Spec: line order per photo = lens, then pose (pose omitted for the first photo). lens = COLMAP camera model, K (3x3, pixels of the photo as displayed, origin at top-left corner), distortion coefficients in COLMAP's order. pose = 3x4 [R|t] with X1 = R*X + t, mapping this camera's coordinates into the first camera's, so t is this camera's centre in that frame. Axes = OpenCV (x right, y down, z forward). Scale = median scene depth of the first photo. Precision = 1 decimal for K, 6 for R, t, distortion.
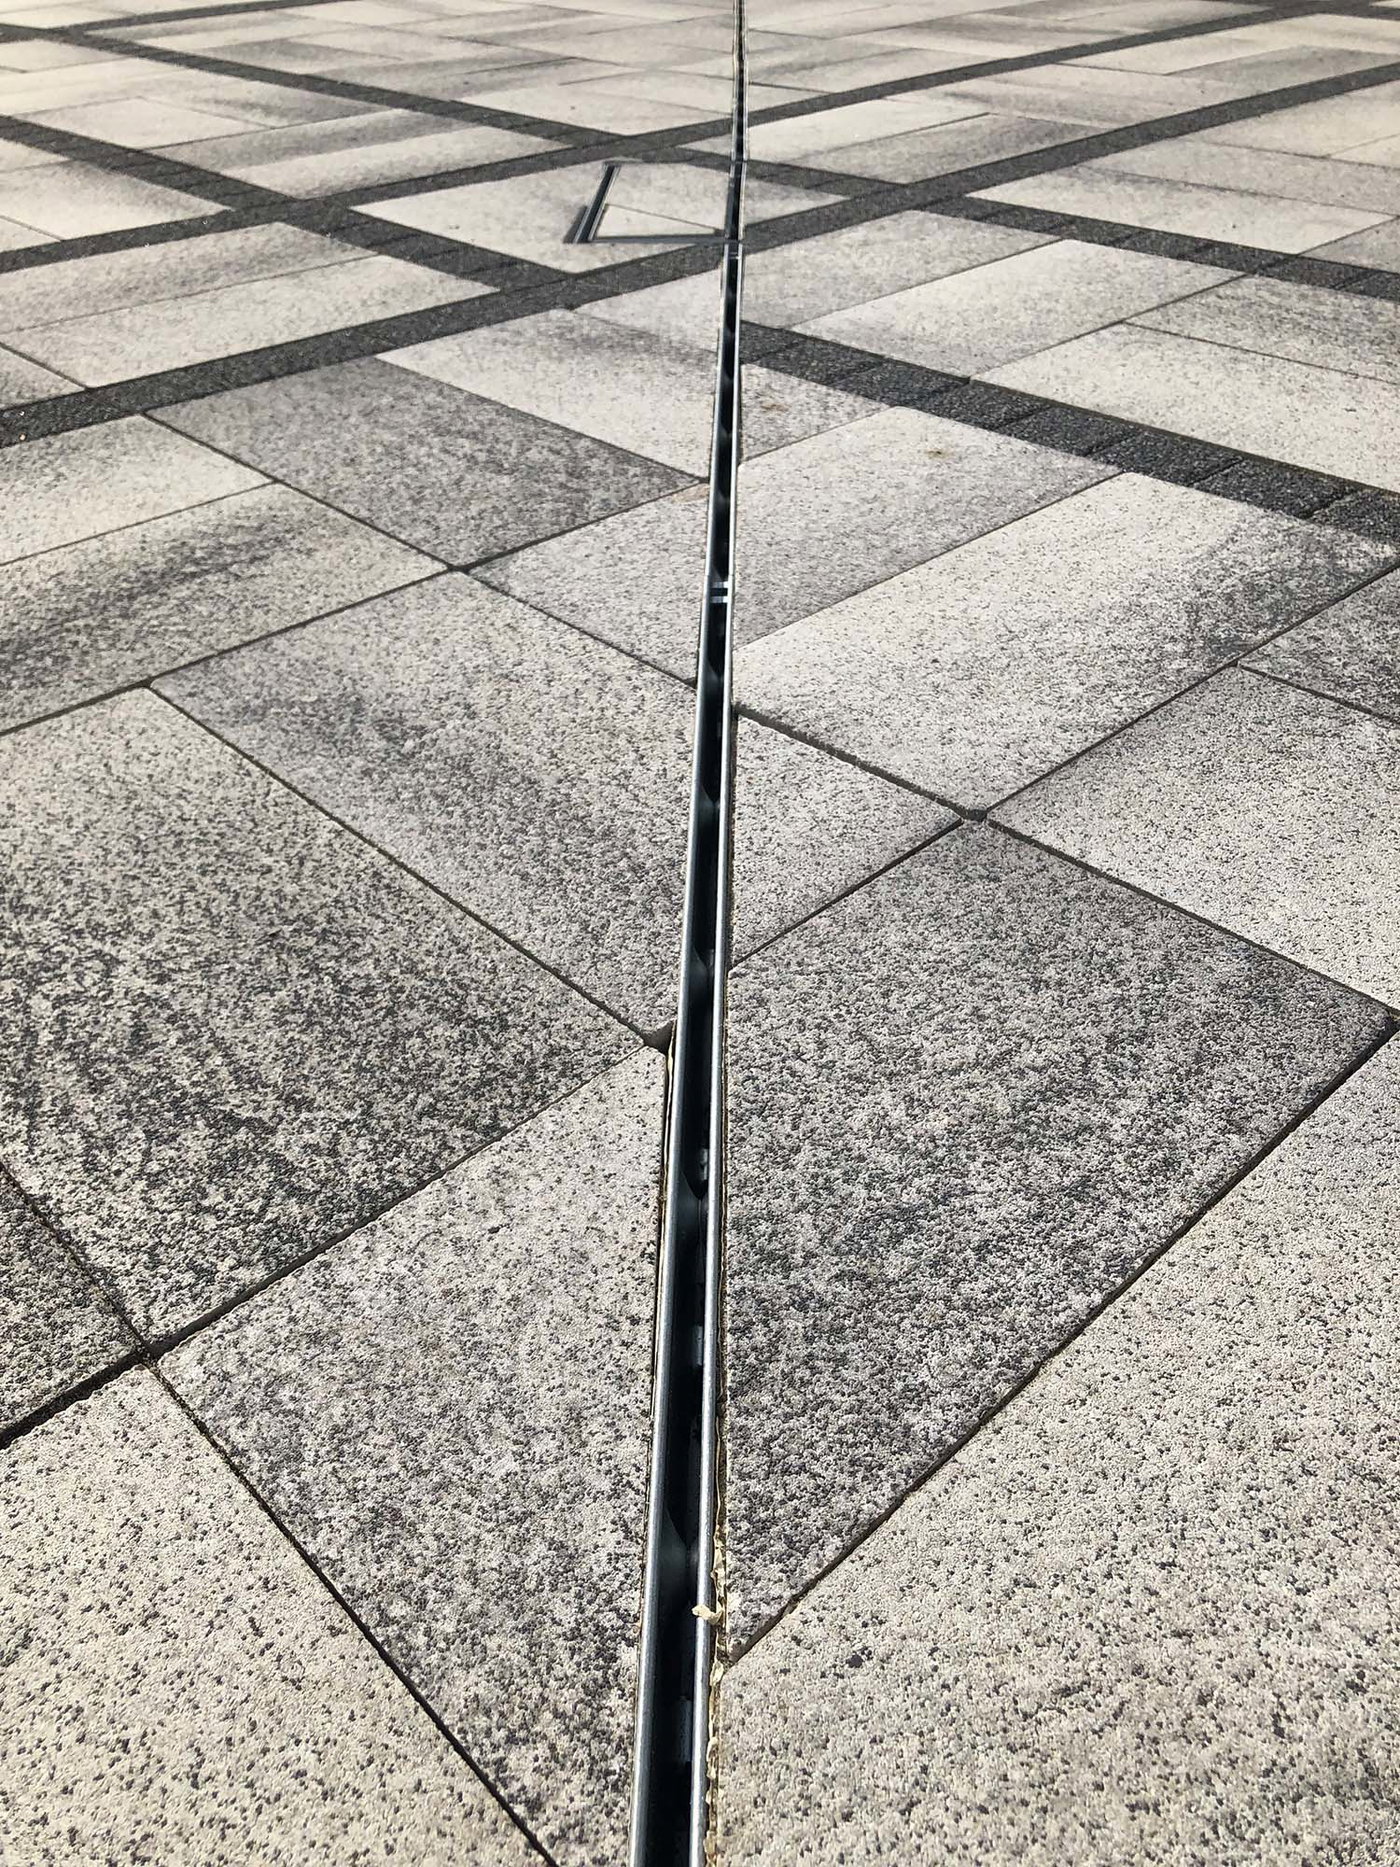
lens RADIAL K [[1521.8, 0, 700.0], [0, 1521.8, 933.5], [0, 0, 1]] dist [0.007754, 0.021016]
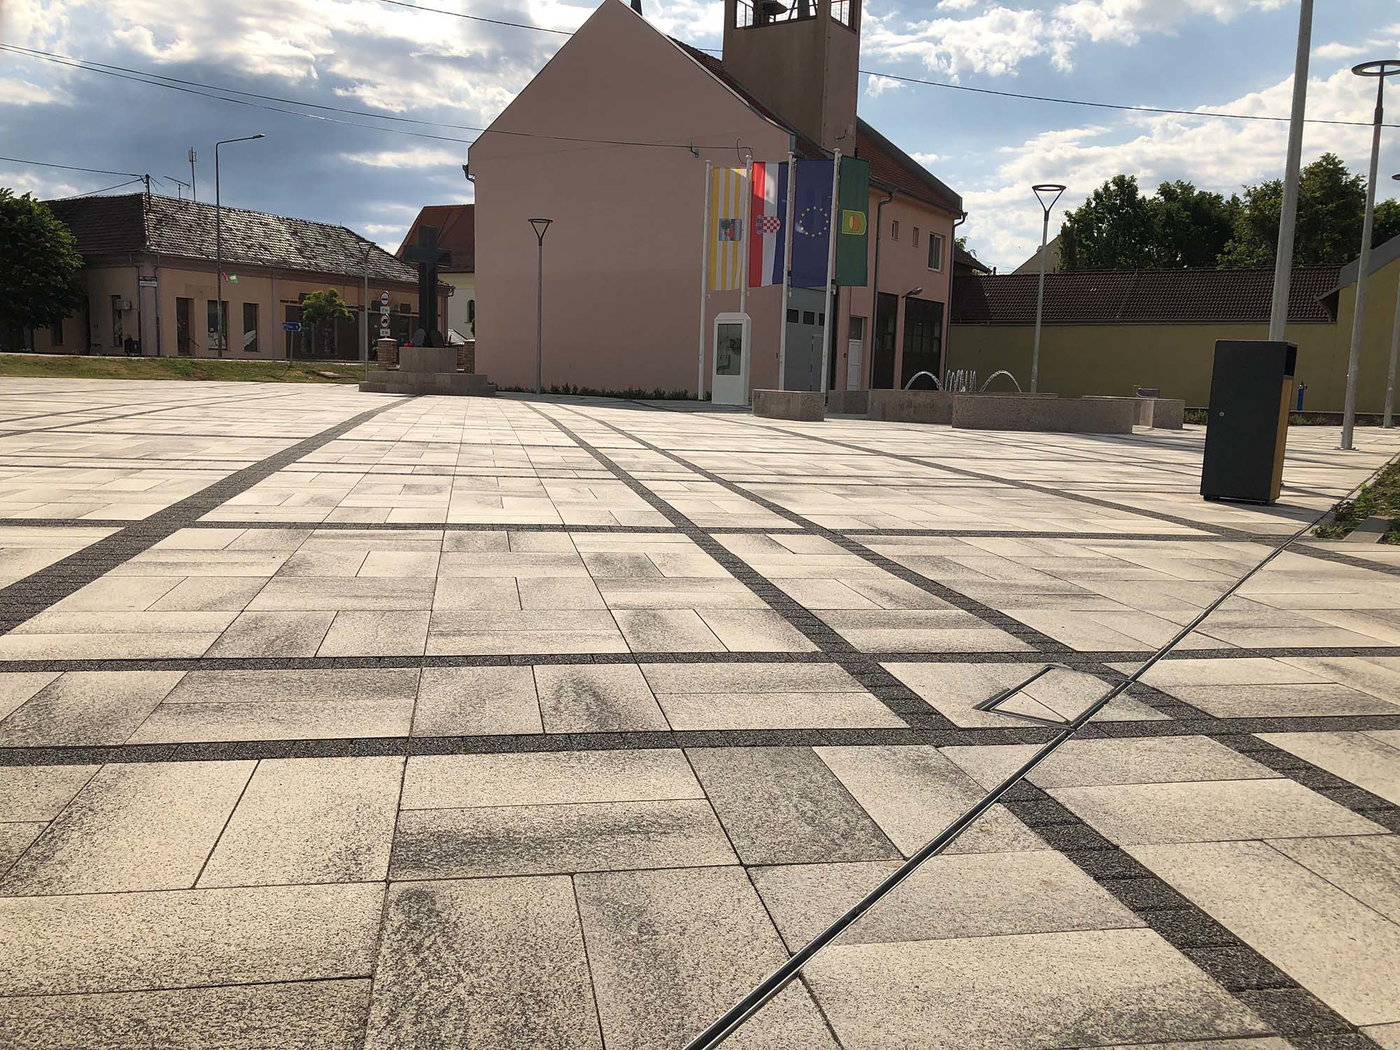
lens RADIAL K [[1149.6, 0, 700.0], [0, 1149.6, 525.0], [0, 0, 1]] dist [-0.003863, 0.002337]
pose [[0.847084, 0.135144, -0.513989, 0.371605], [-0.369302, 0.845165, -0.386410, -0.013264], [0.382184, 0.517139, 0.765834, -0.285643]]
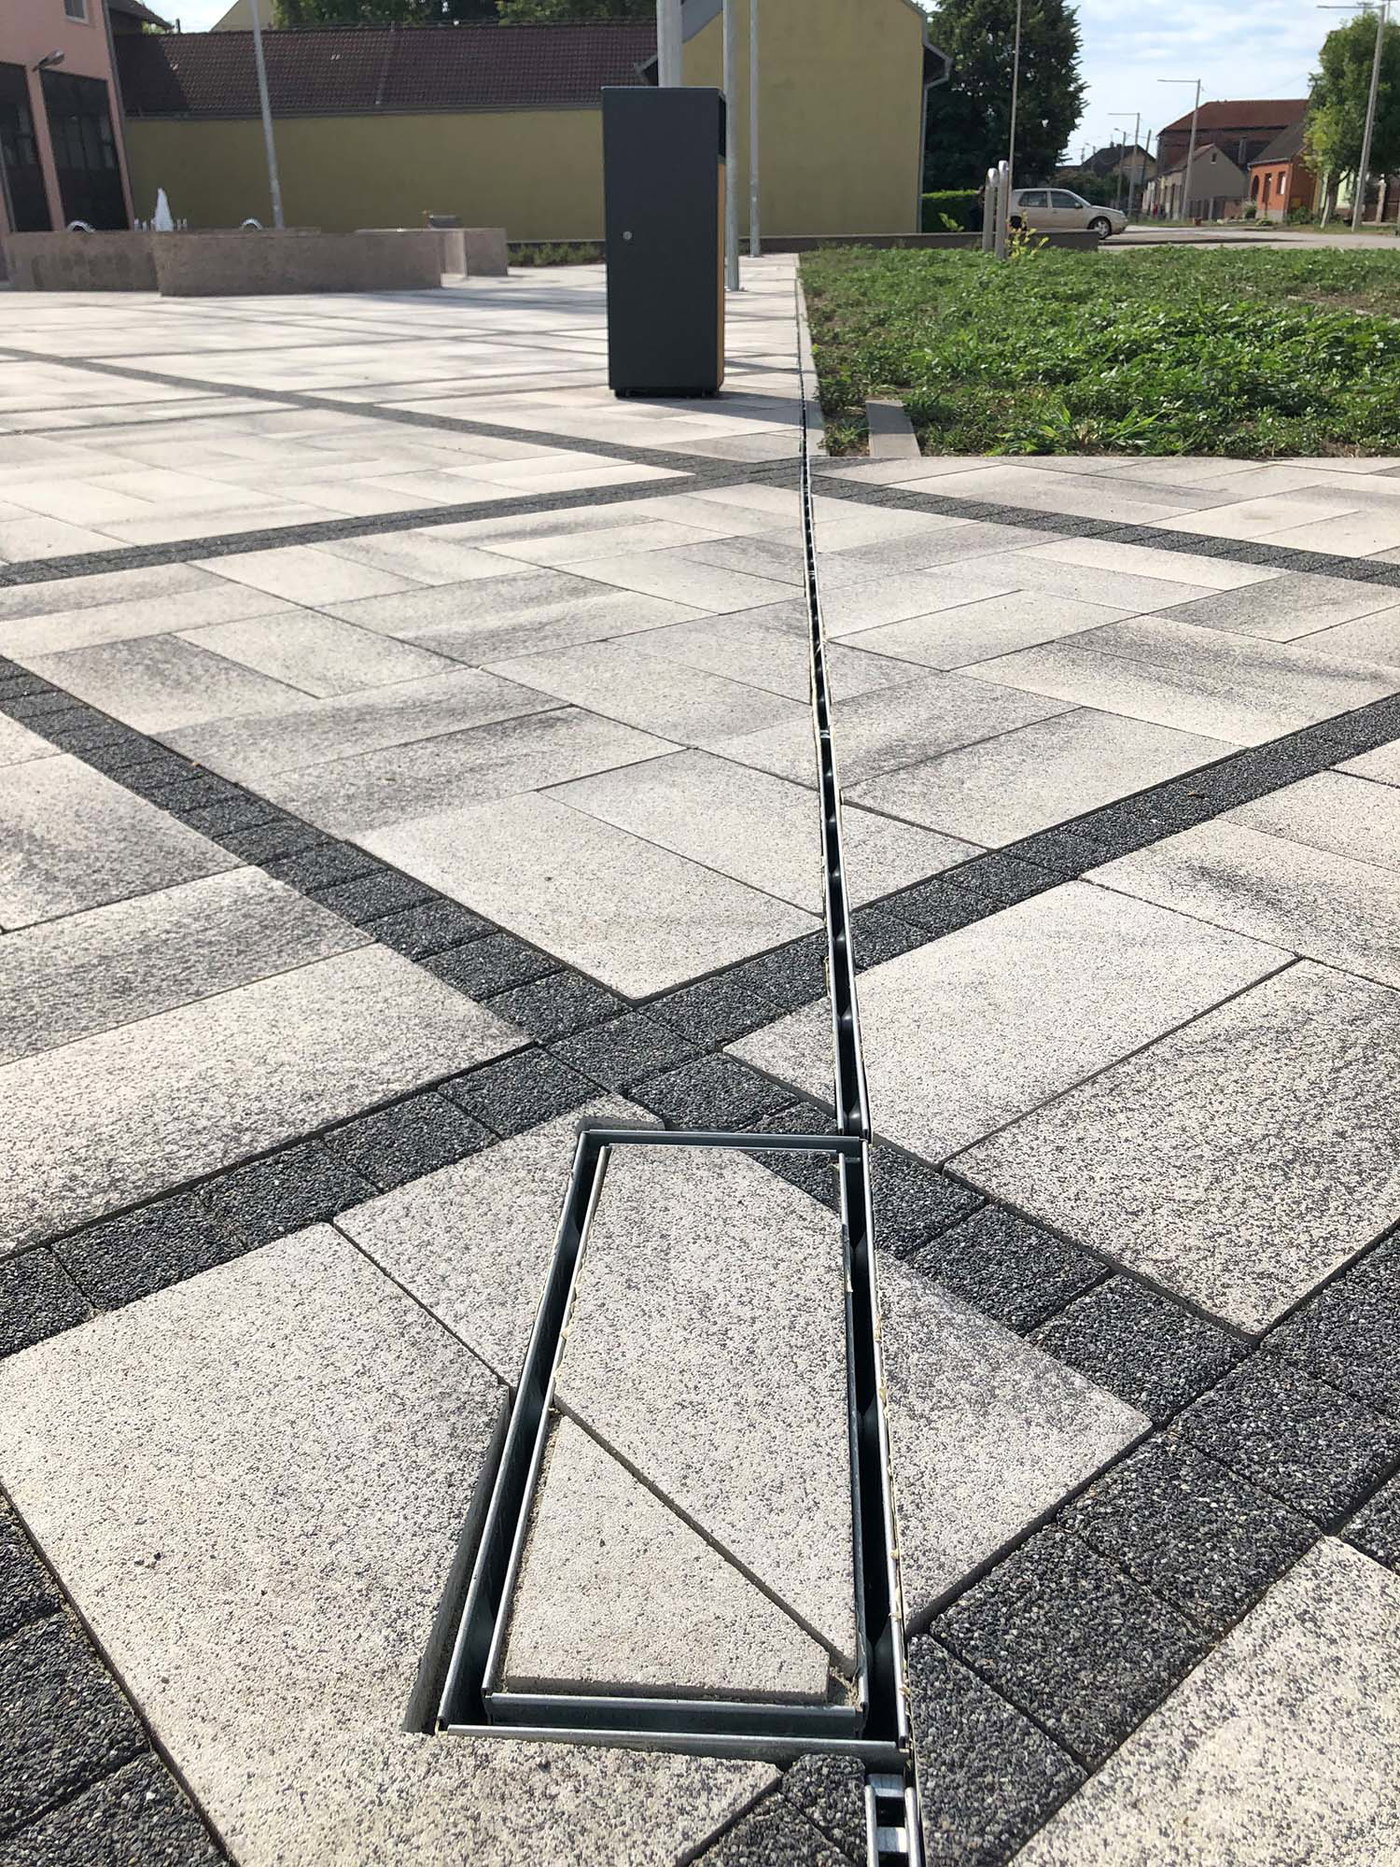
lens RADIAL K [[1521.8, 0, 700.0], [0, 1521.8, 933.5], [0, 0, 1]] dist [0.007754, 0.021016]
pose [[0.999281, 0.035117, -0.014275, -0.028904], [-0.037282, 0.978576, -0.202481, -0.721484], [0.006859, 0.202868, 0.979182, 0.779779]]
